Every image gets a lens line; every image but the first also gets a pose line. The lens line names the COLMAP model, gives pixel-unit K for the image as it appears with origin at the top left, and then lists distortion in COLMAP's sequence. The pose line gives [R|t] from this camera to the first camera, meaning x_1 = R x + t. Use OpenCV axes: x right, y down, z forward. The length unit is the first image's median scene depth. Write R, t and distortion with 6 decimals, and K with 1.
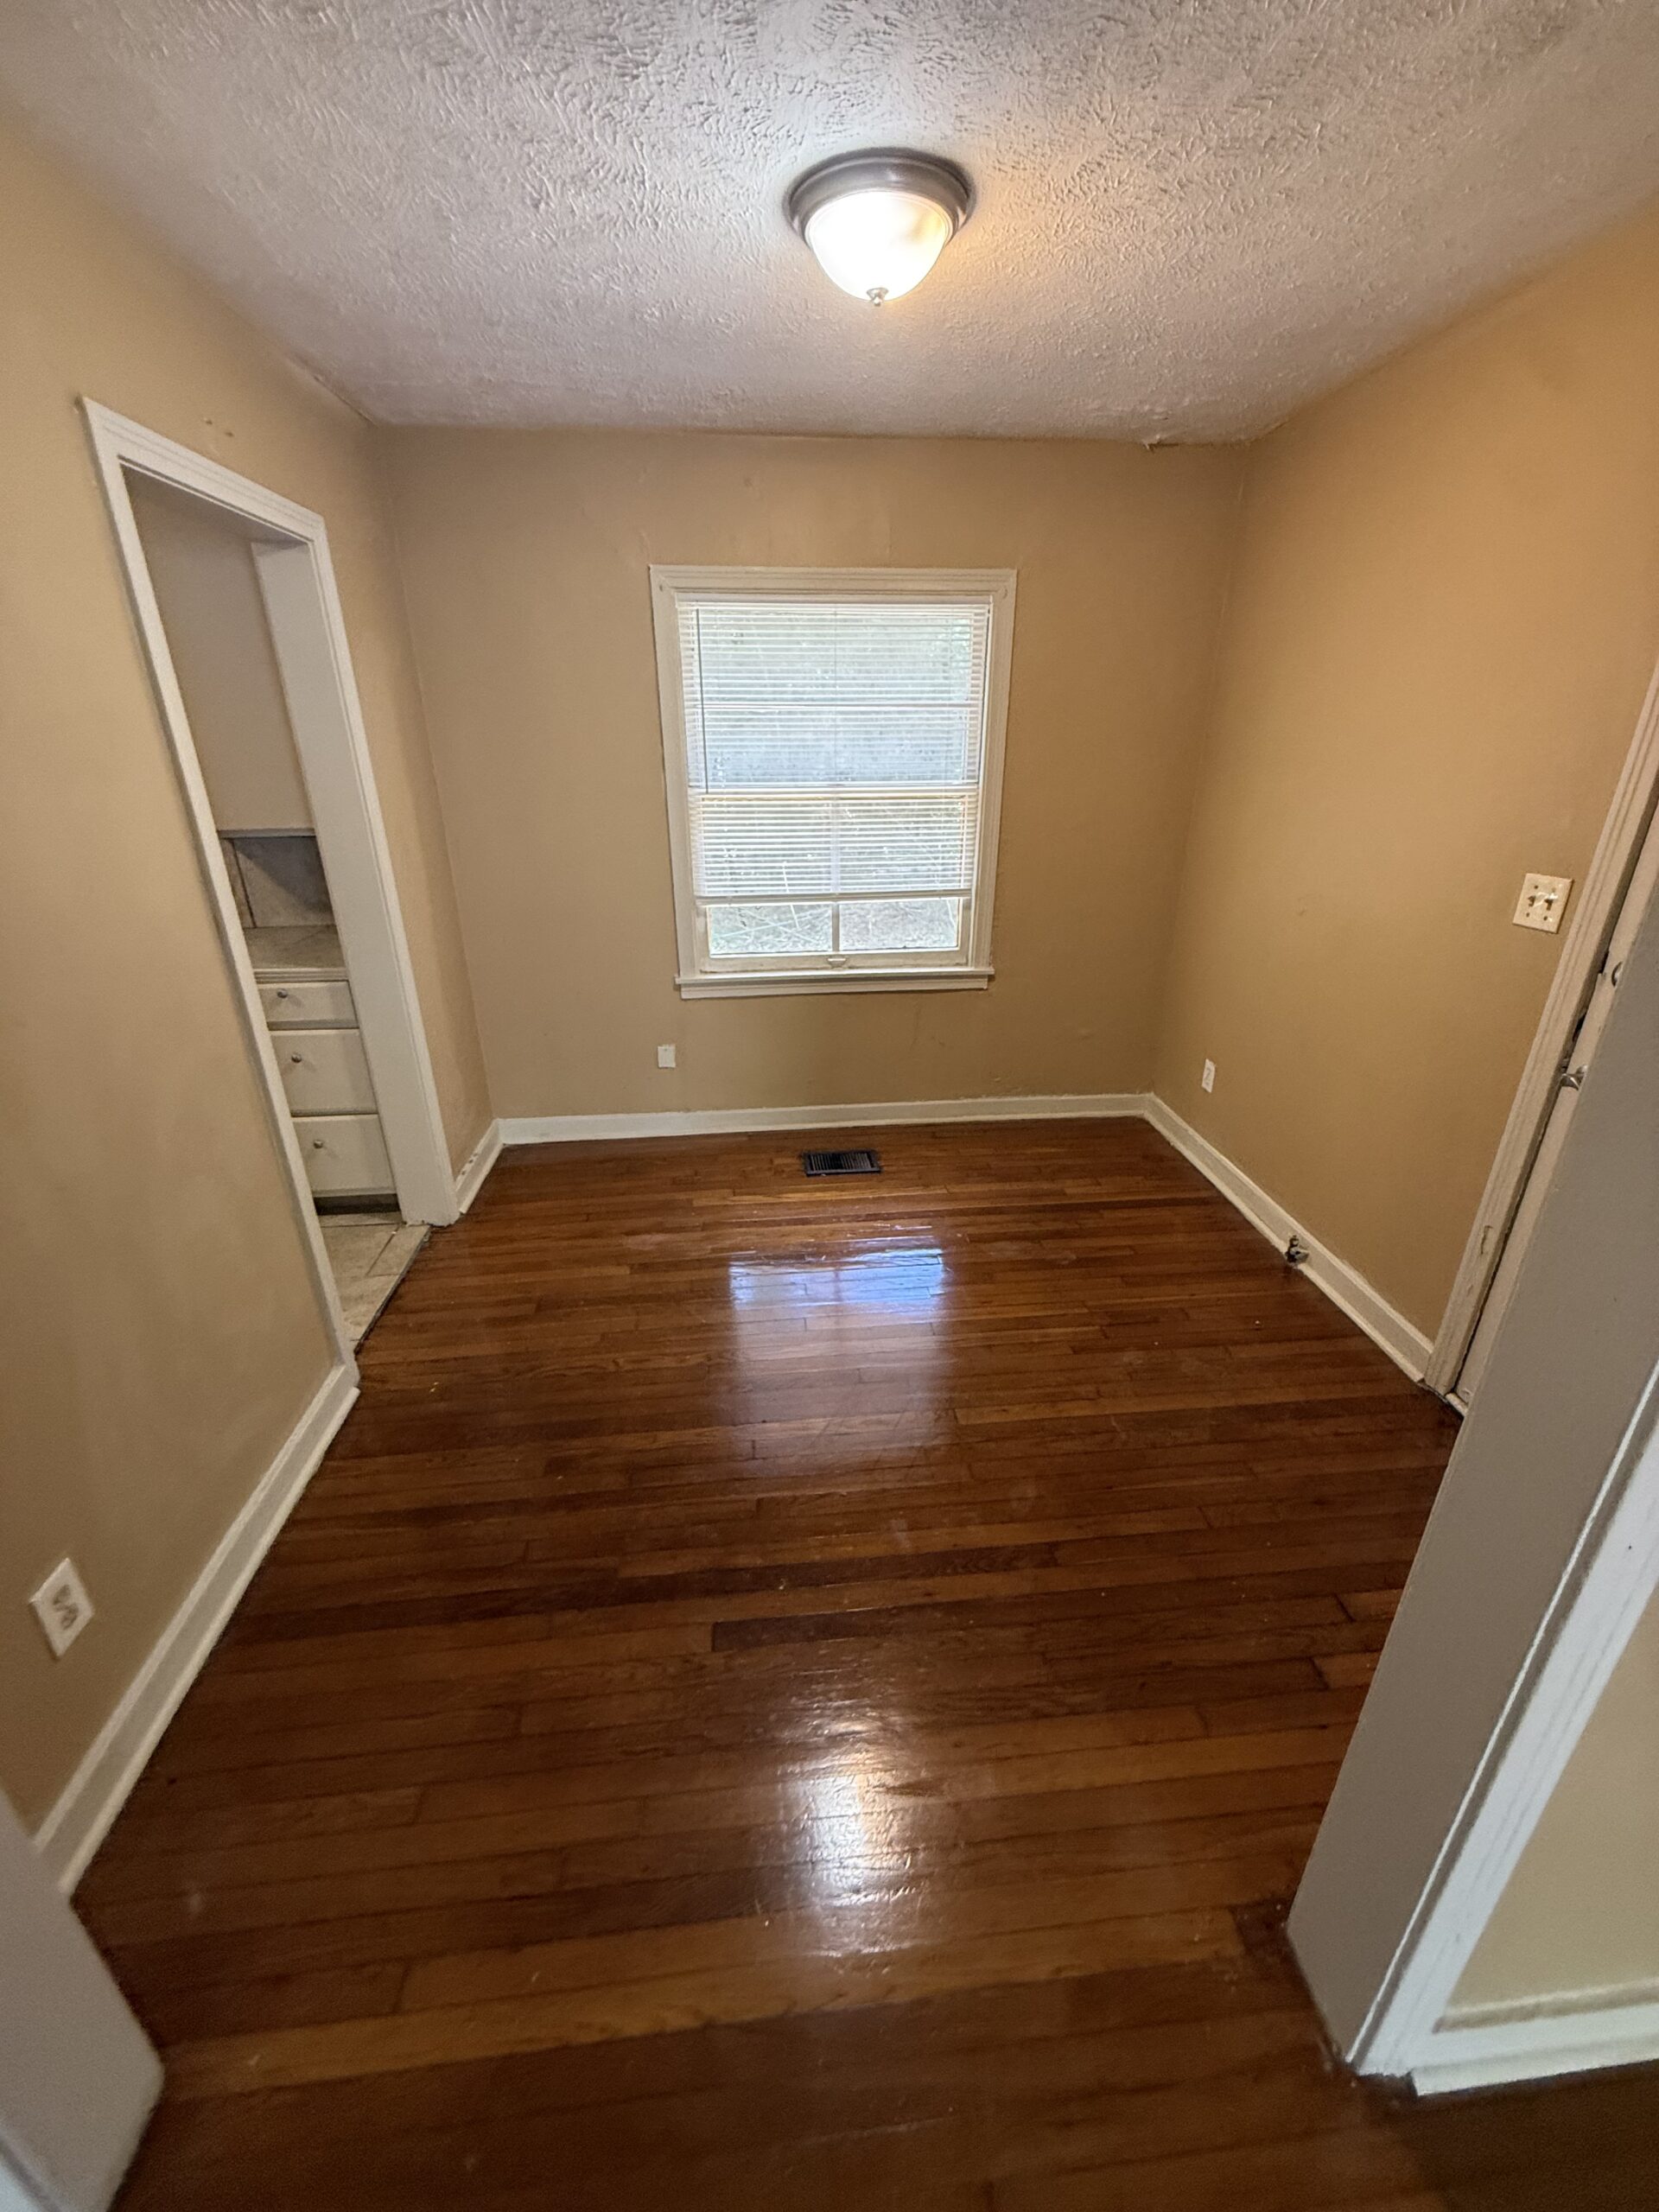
lens RADIAL K [[881.6, 0, 832.8], [0, 881.6, 1106.6], [0, 0, 1]] dist [-0.000052, -0.000010]
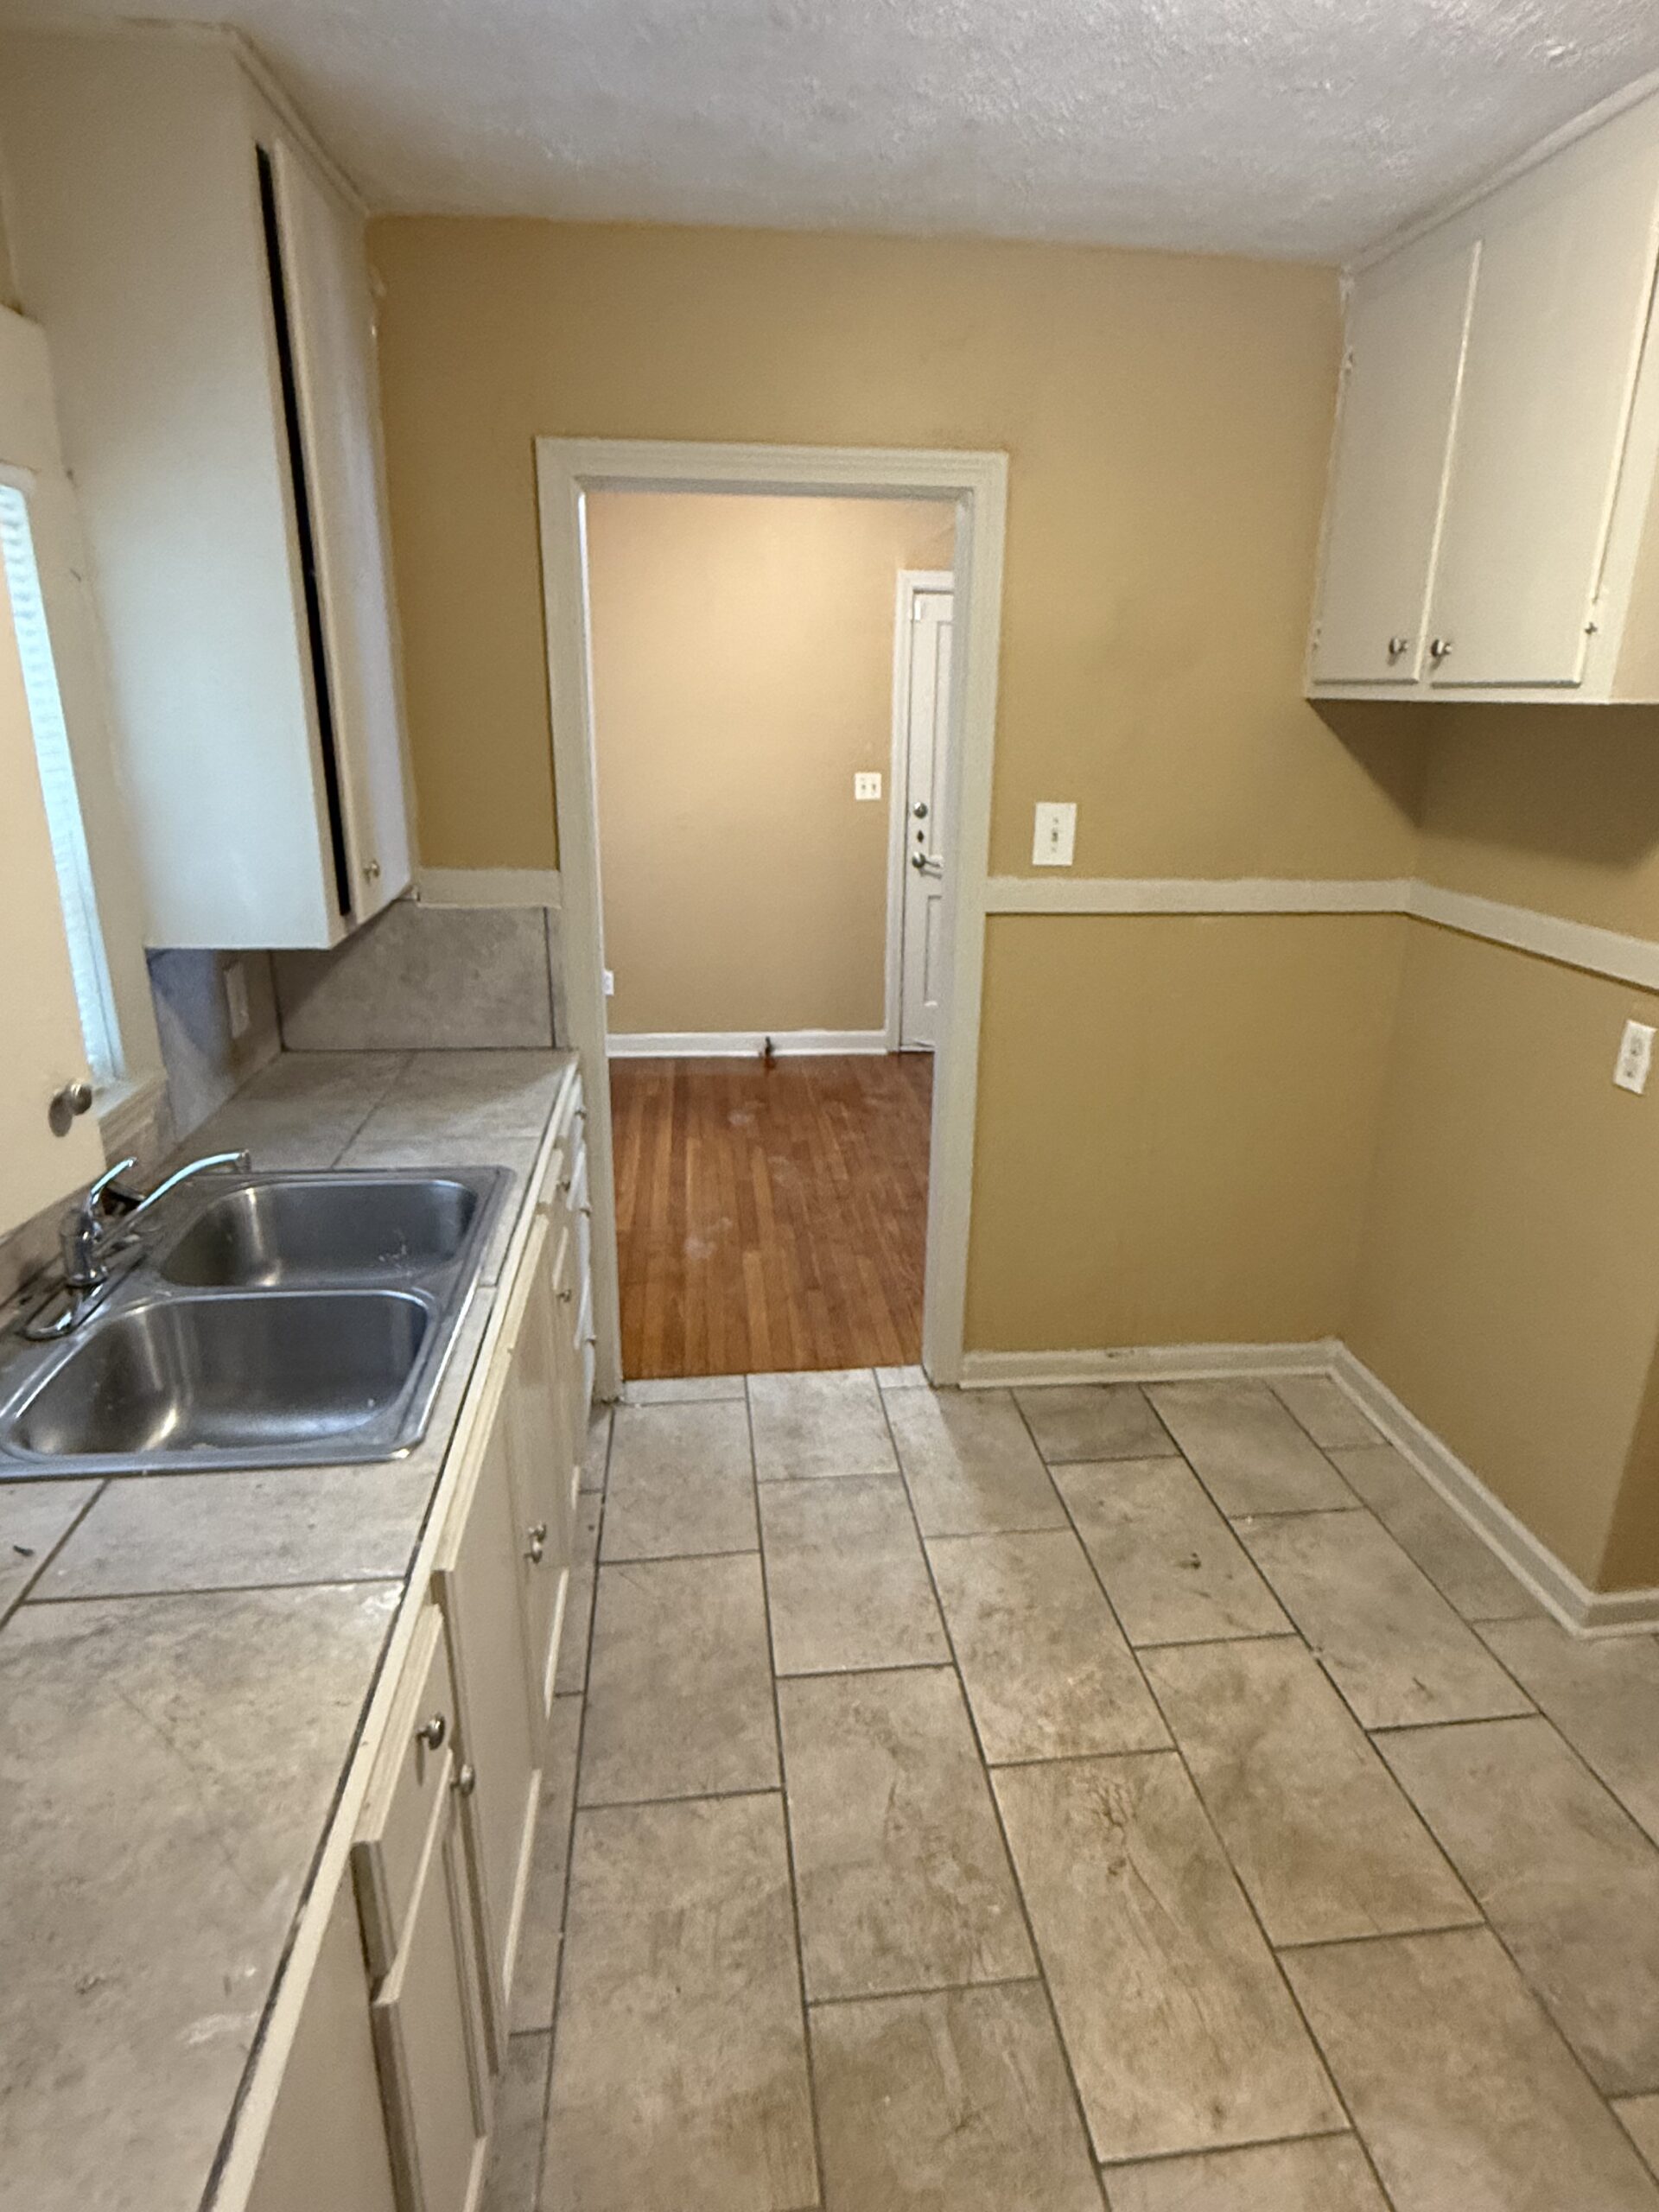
lens RADIAL K [[1307.9, 0, 830.1], [0, 1307.9, 1105.1], [0, 0, 1]] dist [-0.001942, 0.002601]
pose [[-0.015740, -0.318430, 0.947816, -1.608292], [0.385137, 0.872860, 0.299643, -0.372297], [-0.922725, 0.369755, 0.108900, 0.723597]]
